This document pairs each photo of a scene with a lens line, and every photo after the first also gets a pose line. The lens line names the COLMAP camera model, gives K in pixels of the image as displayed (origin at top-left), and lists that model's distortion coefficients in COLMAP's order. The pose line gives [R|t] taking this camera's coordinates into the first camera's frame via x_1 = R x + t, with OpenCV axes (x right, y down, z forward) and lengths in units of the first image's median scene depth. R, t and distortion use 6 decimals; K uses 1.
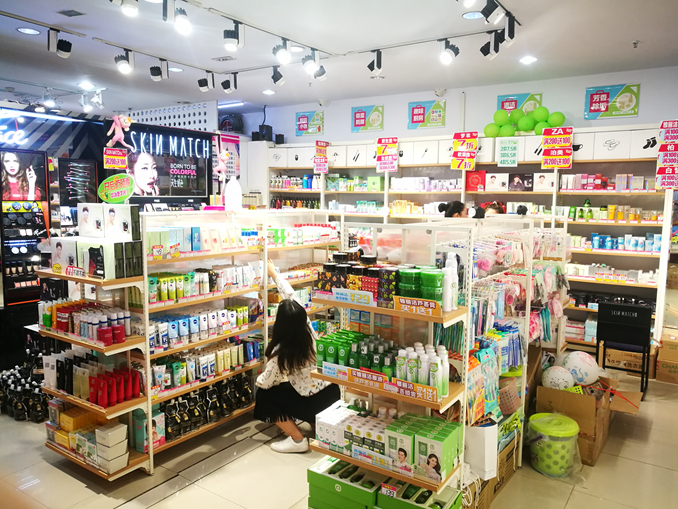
lens RADIAL K [[535.7, 0, 338.4], [0, 535.7, 258.1], [0, 0, 1]] dist [0.039380, -0.002889]
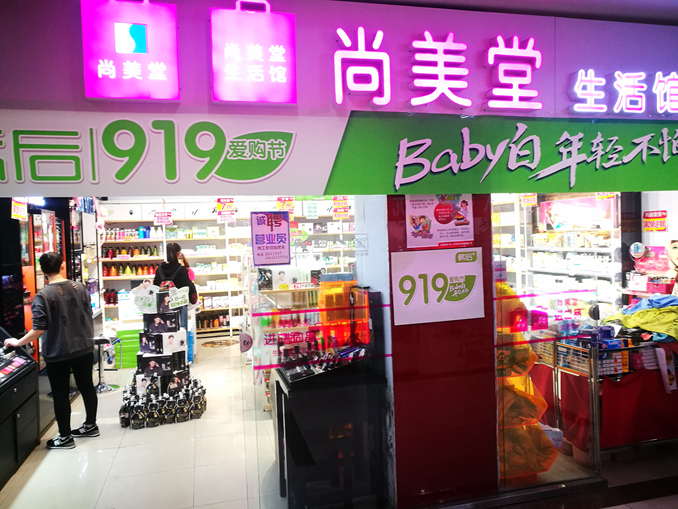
lens RADIAL K [[535.7, 0, 337.6], [0, 535.7, 251.6], [0, 0, 1]] dist [0.039380, -0.002889]
pose [[0.652047, -0.061653, 0.755668, -0.755361], [0.133588, 0.990438, -0.034462, -0.004252], [-0.746317, 0.123419, 0.654048, -0.090729]]
